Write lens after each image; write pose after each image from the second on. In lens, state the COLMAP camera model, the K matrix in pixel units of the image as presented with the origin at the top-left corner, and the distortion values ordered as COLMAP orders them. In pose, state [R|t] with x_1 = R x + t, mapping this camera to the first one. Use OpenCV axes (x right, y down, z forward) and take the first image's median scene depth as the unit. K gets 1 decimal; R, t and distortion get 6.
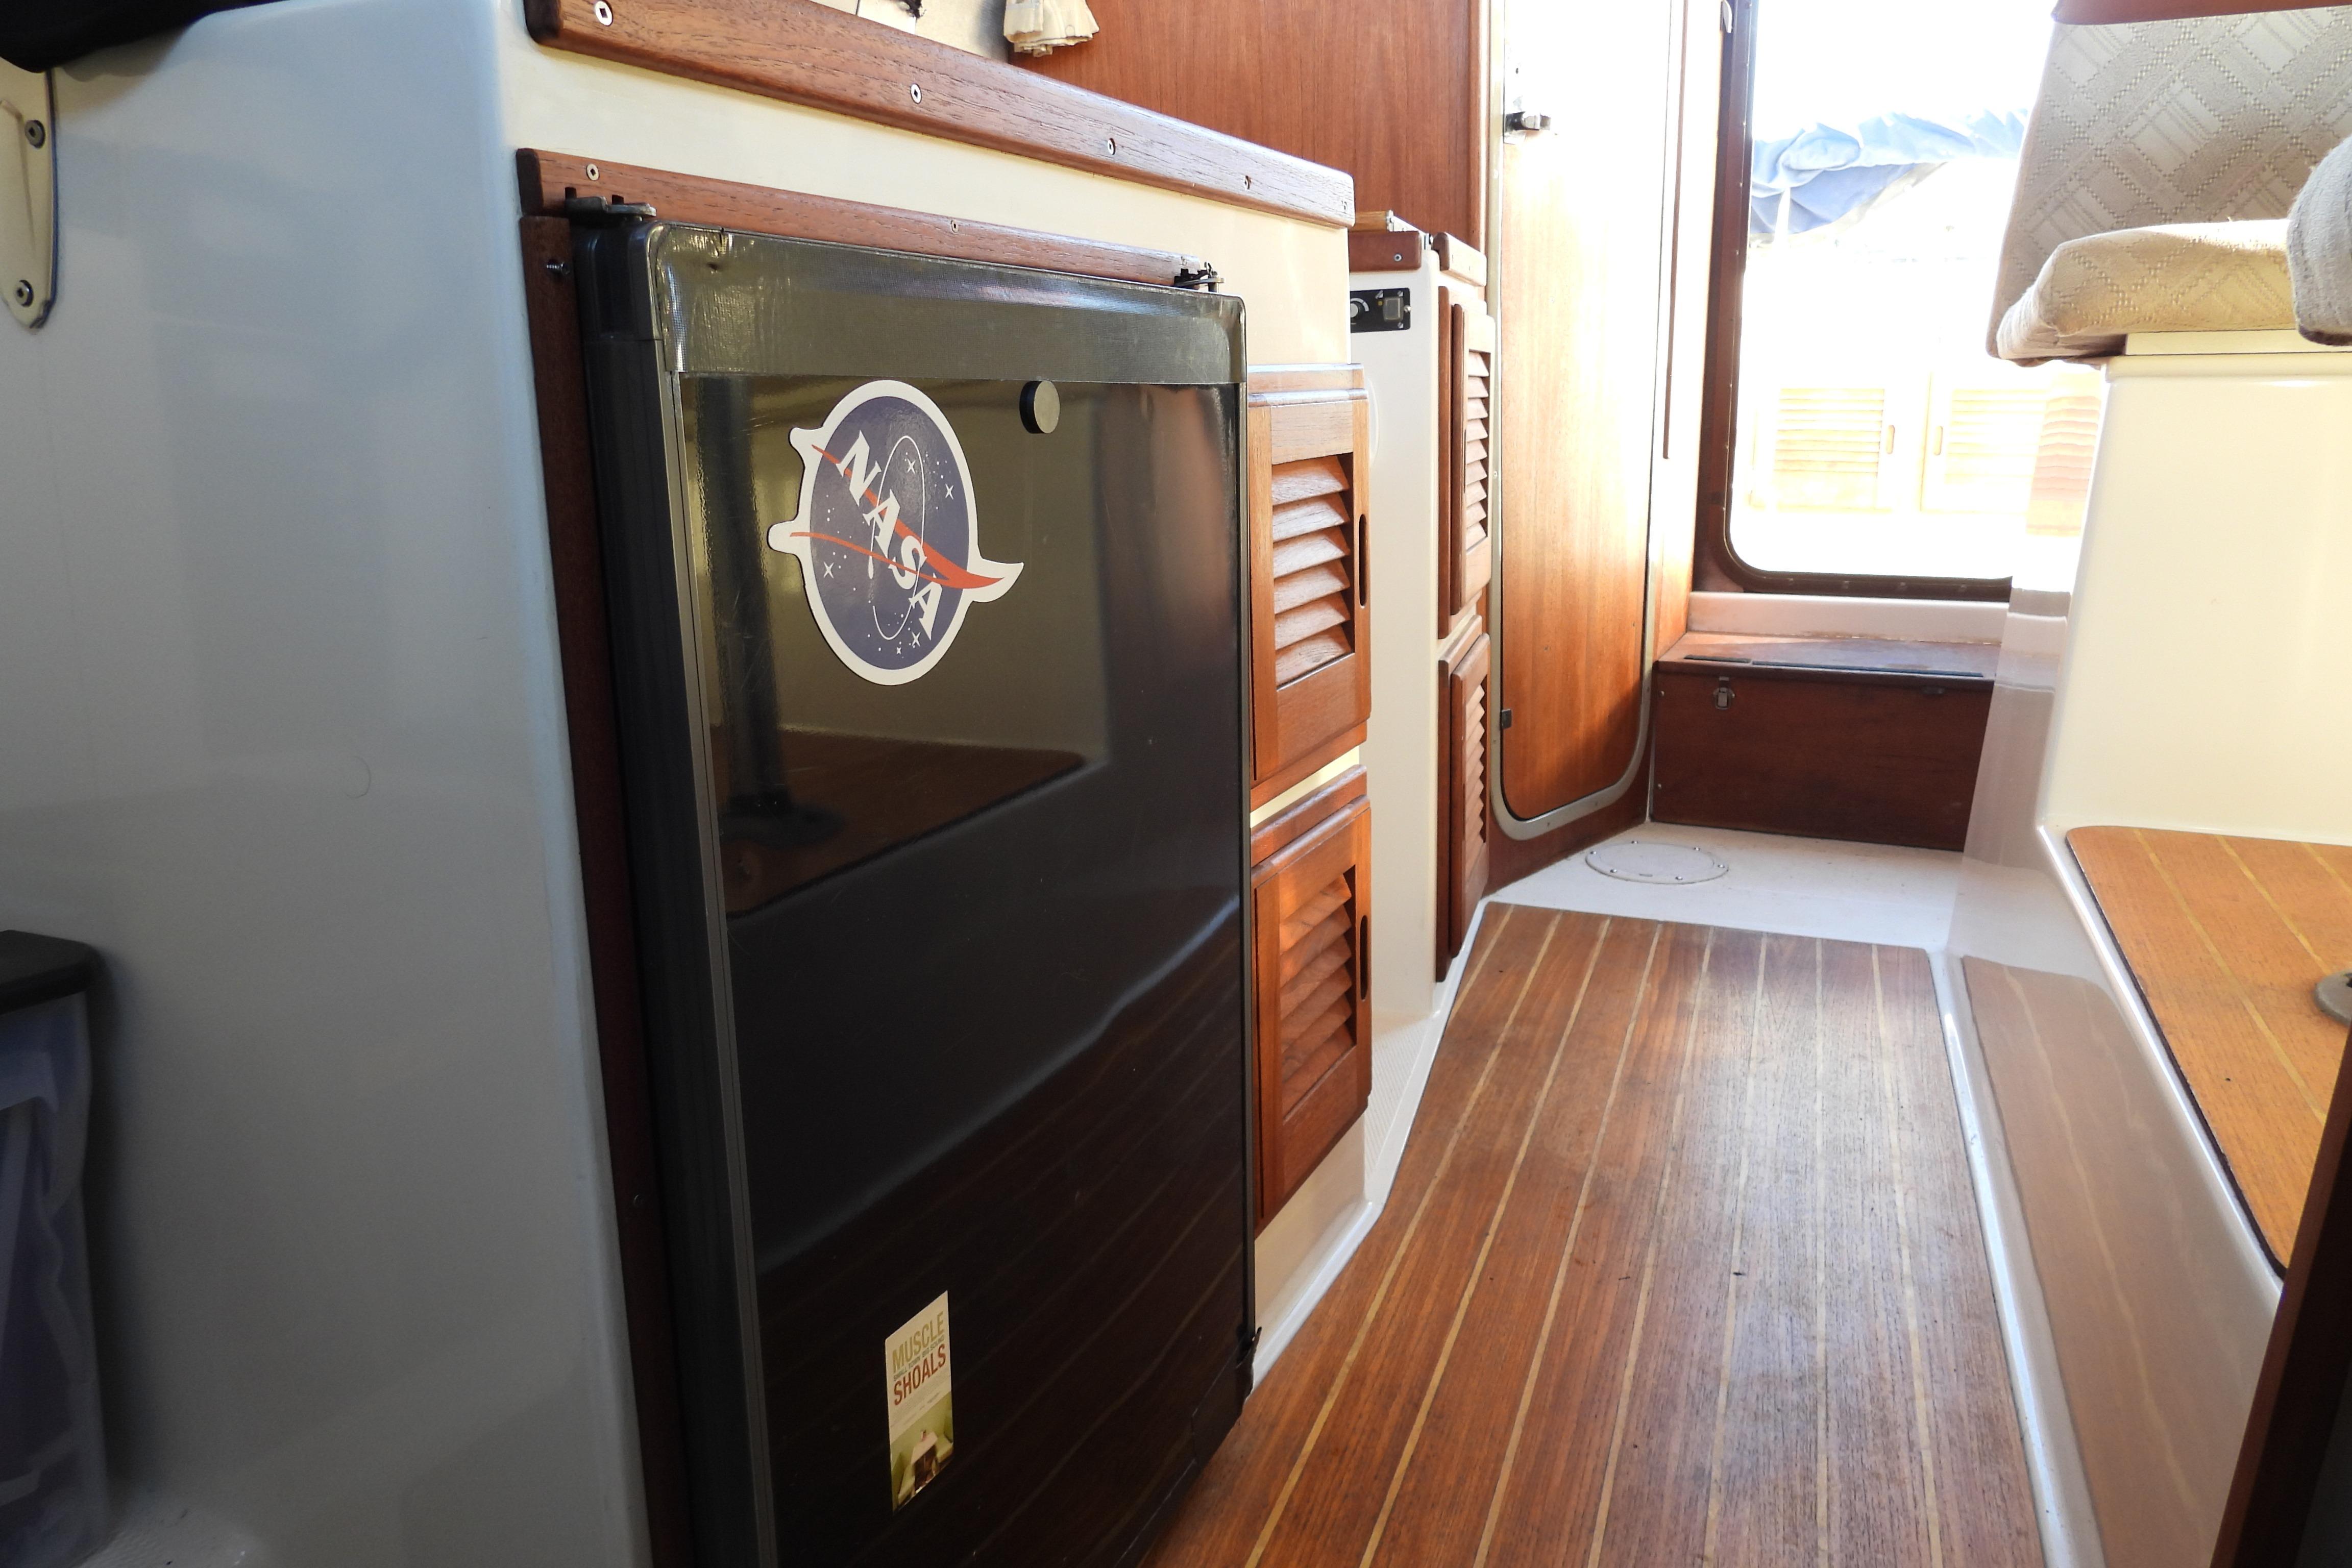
lens RADIAL K [[1678.1, 0, 1181.1], [0, 1678.1, 779.5], [0, 0, 1]] dist [-0.009185, -0.002591]
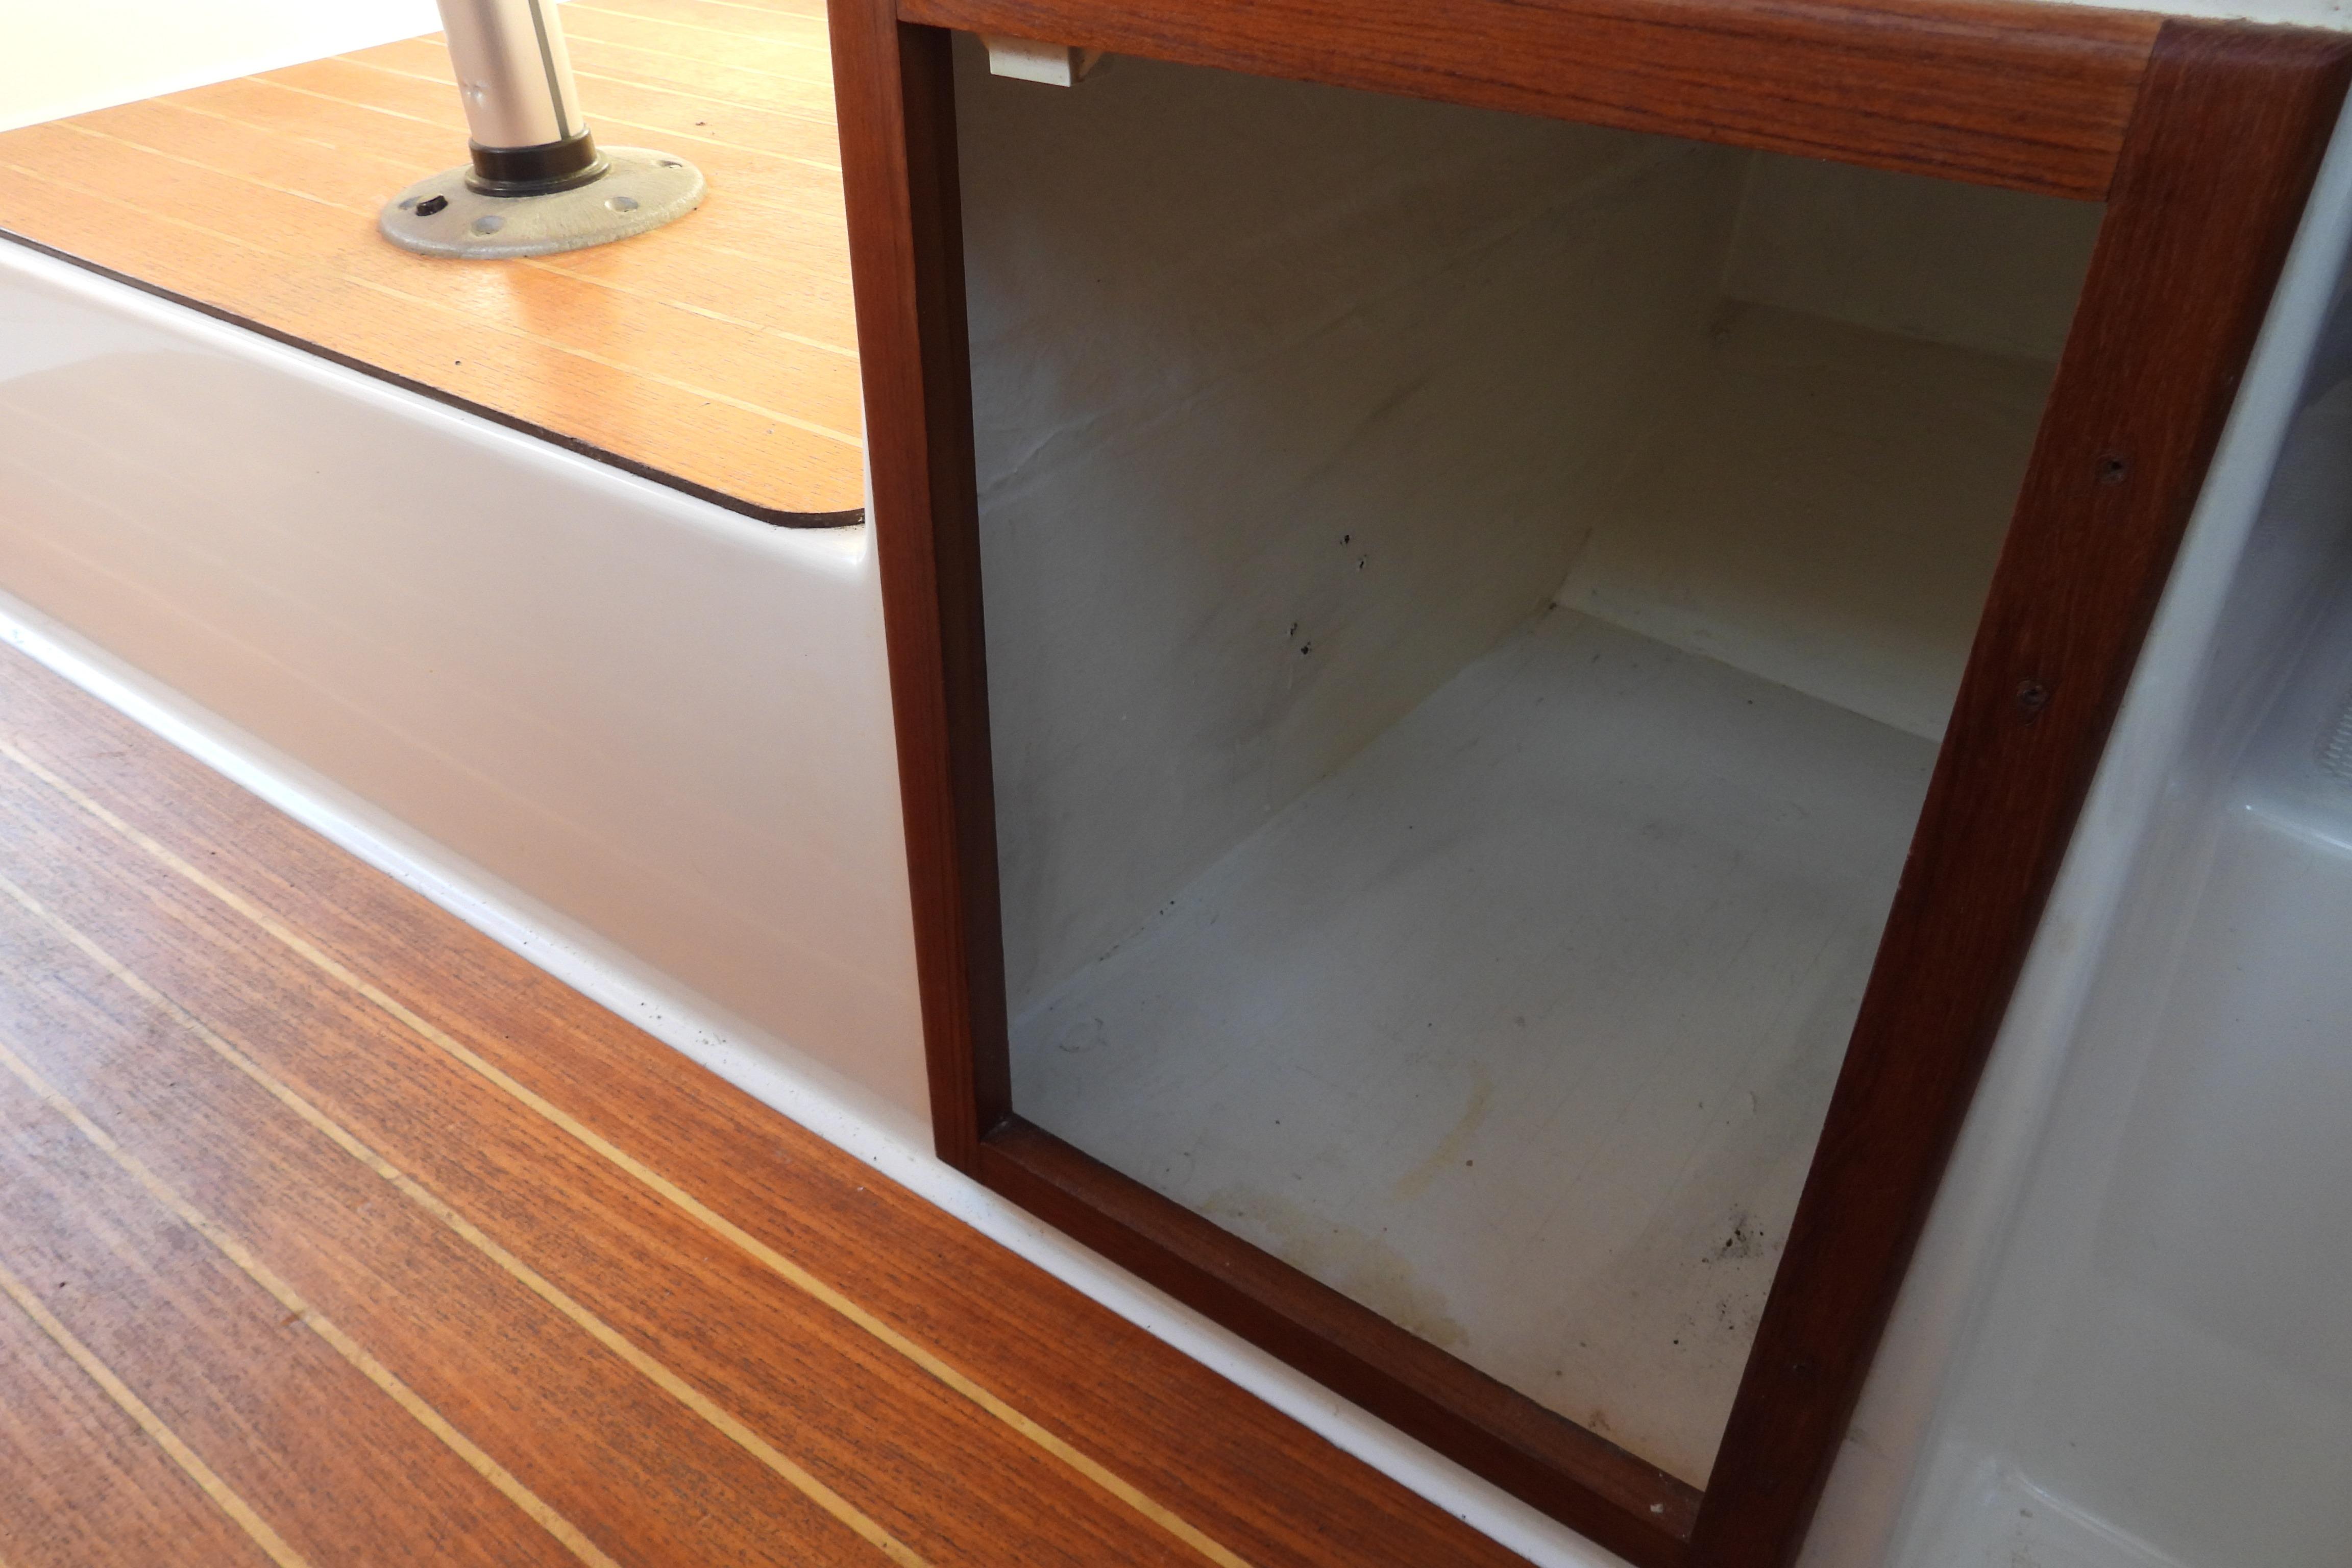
lens RADIAL K [[1678.1, 0, 1172.9], [0, 1678.1, 783.0], [0, 0, 1]] dist [-0.009185, -0.002591]
pose [[0.263319, -0.573130, 0.776006, -0.001804], [0.246071, 0.817689, 0.520417, 0.014062], [-0.932798, 0.053917, 0.356344, 0.371002]]
